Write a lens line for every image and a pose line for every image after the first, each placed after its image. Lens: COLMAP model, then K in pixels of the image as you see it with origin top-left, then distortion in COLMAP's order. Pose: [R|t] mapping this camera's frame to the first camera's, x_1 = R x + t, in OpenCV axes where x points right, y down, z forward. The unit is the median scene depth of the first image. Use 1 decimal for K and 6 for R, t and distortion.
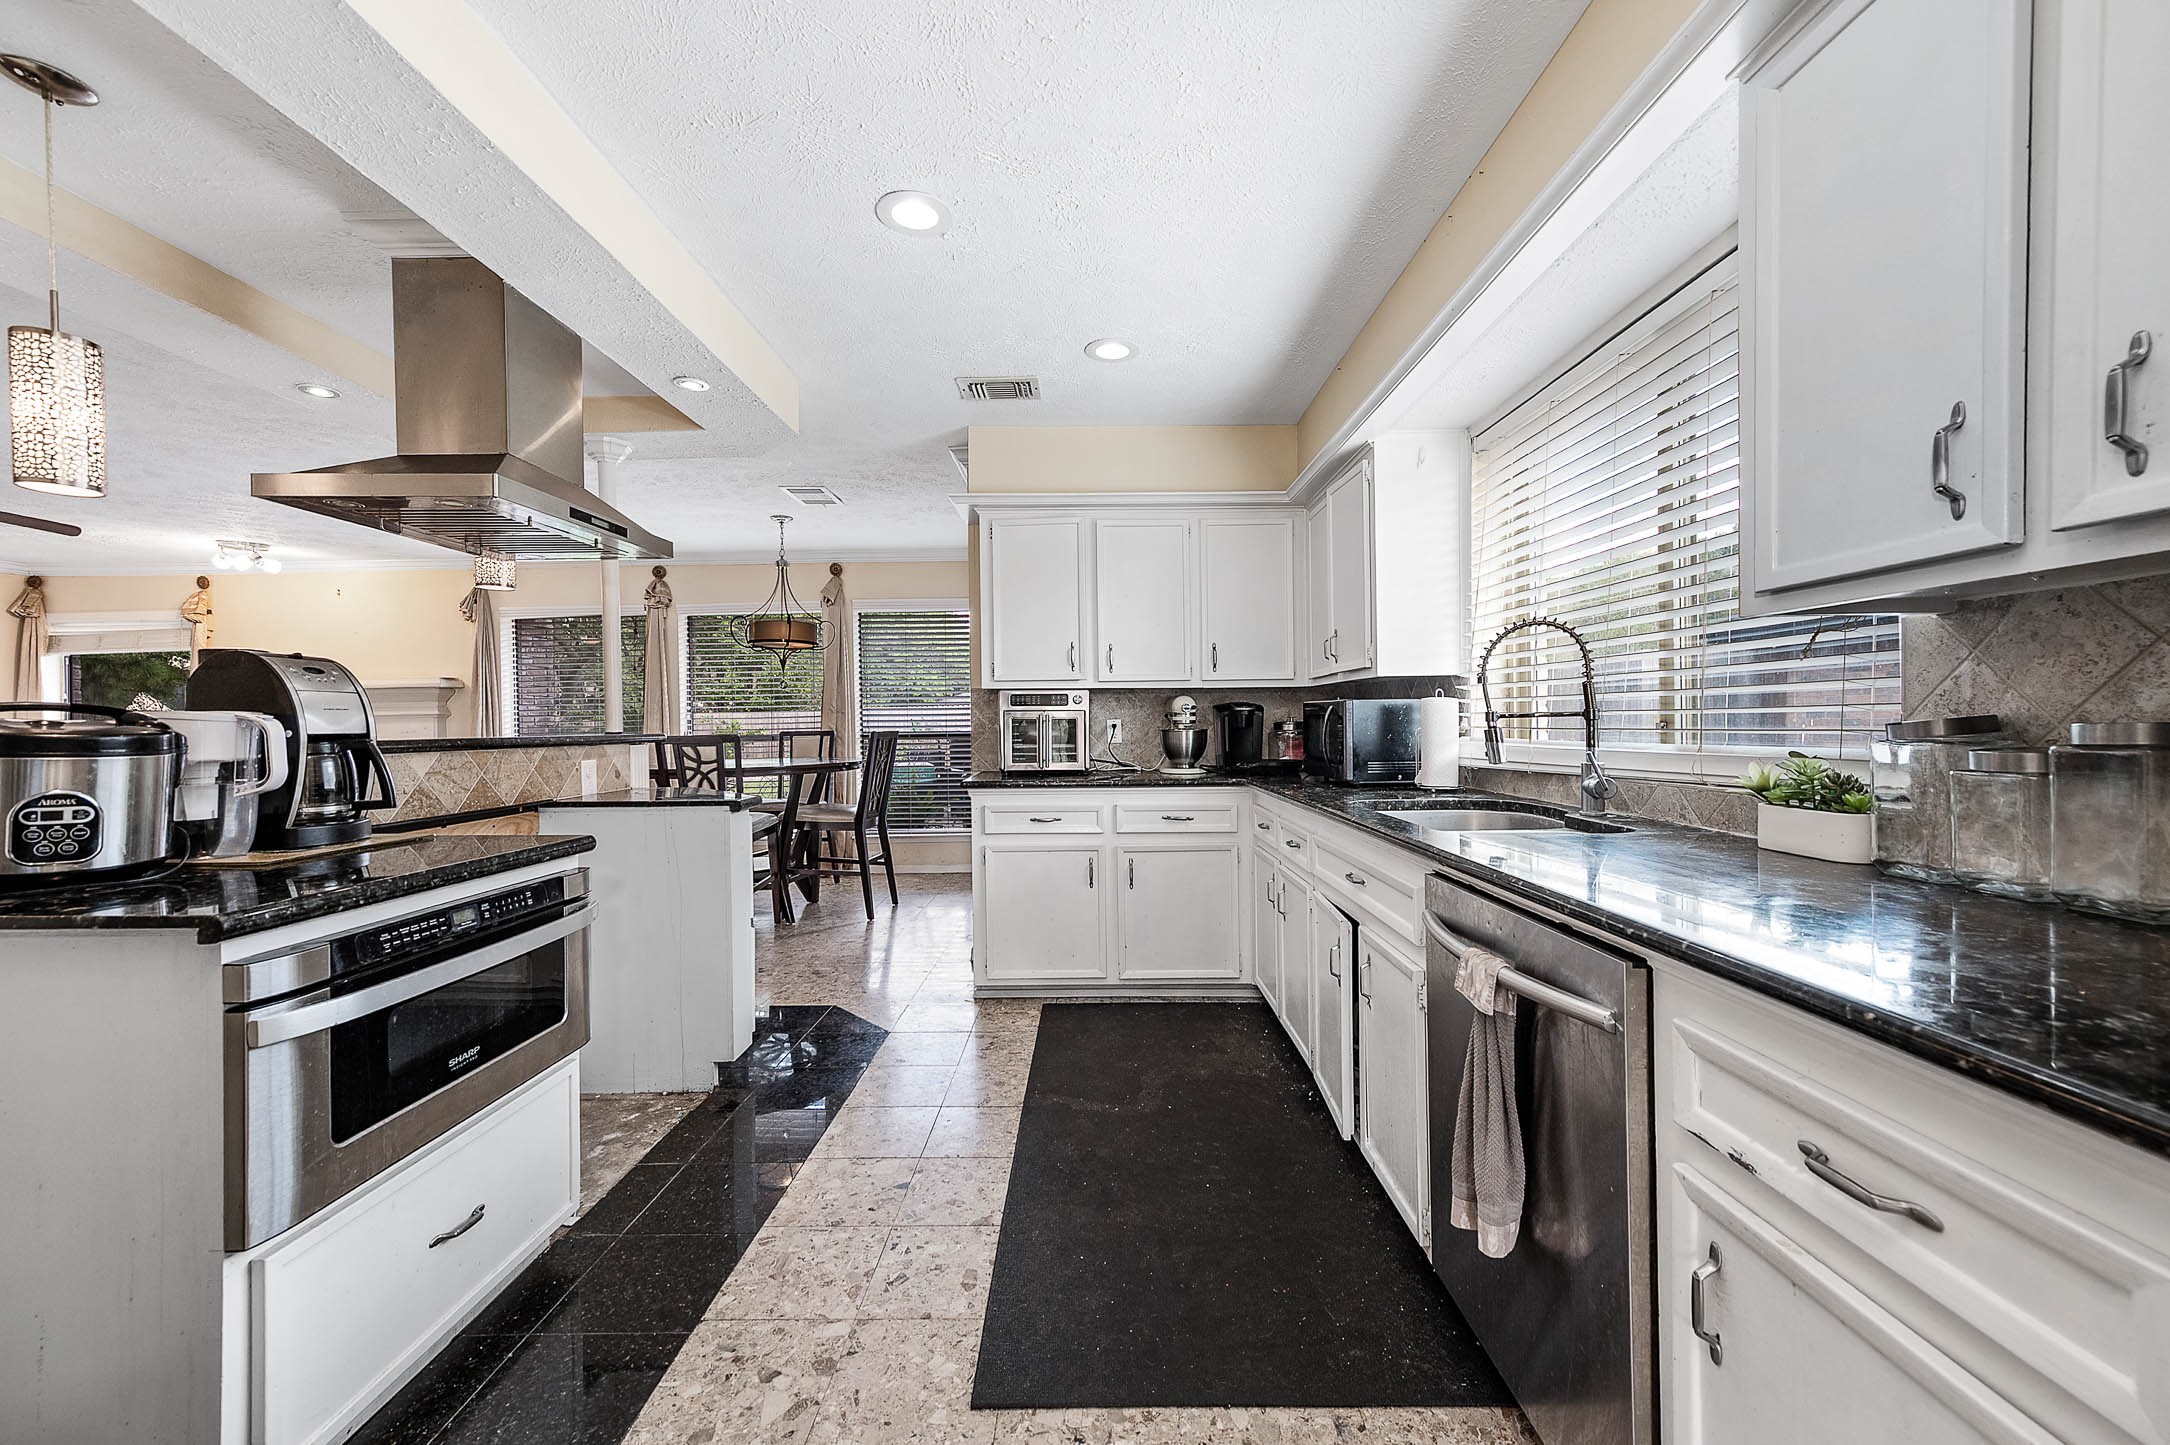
lens RADIAL K [[856.0, 0, 1098.1], [0, 856.0, 717.5], [0, 0, 1]] dist [0.009638, 0.000829]
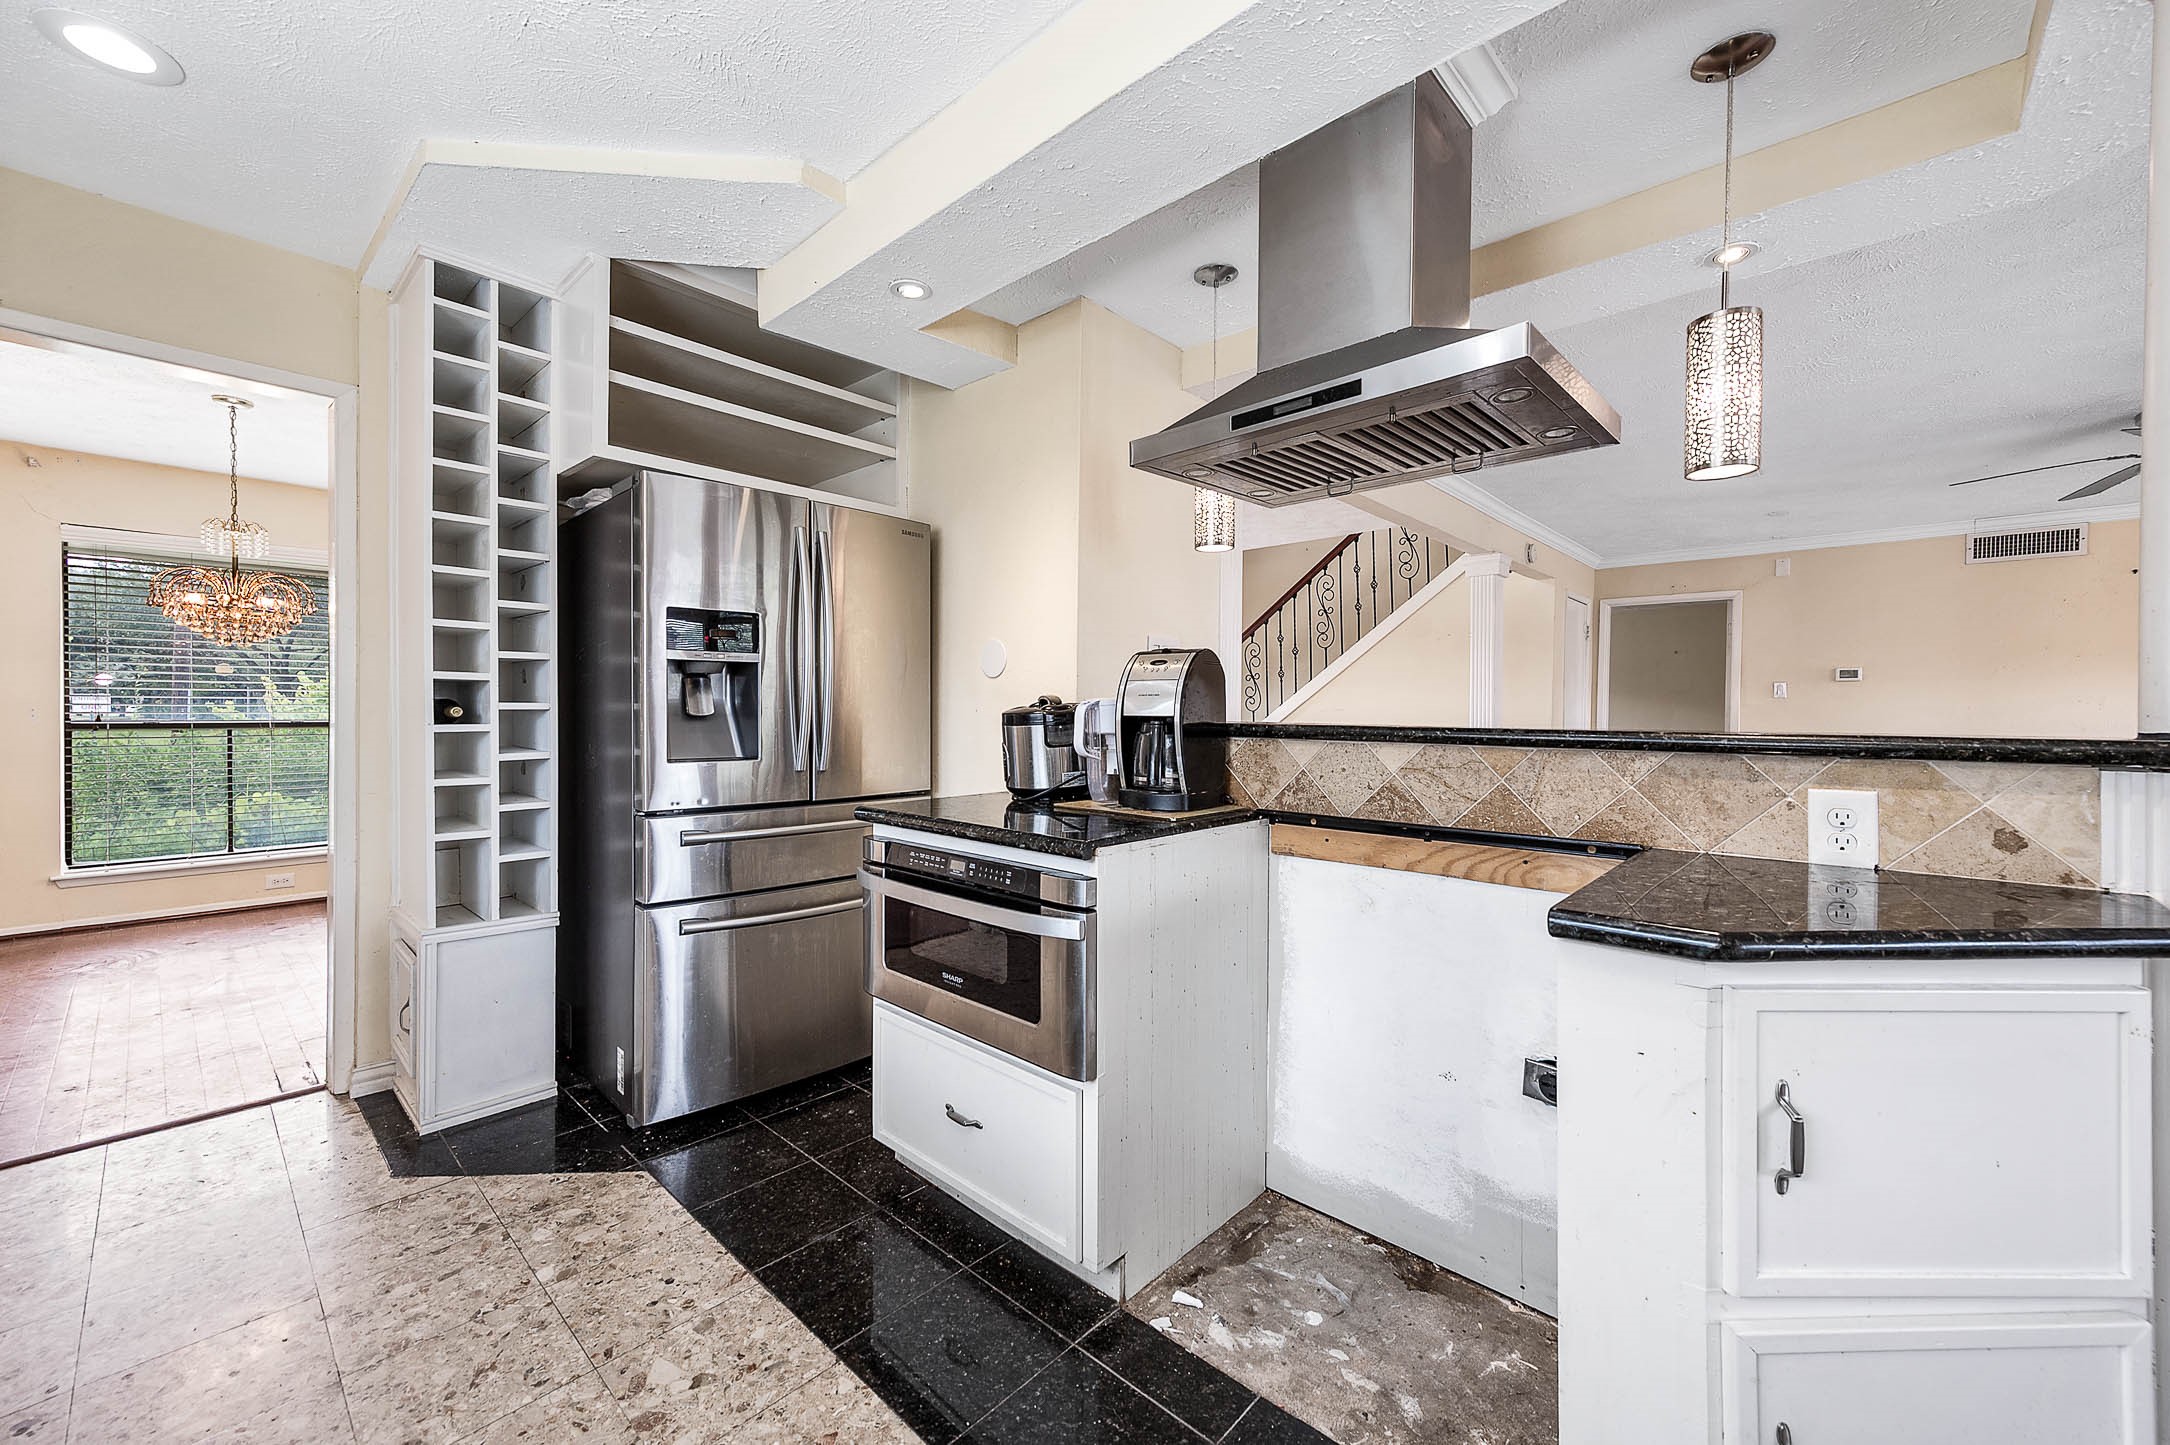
lens RADIAL K [[856.0, 0, 1092.8], [0, 856.0, 719.4], [0, 0, 1]] dist [0.009638, 0.000829]
pose [[-0.680168, 0.012177, -0.732955, 0.018078], [0.004502, 0.999913, 0.012434, 0.008616], [0.733042, 0.005157, -0.680164, 1.755269]]
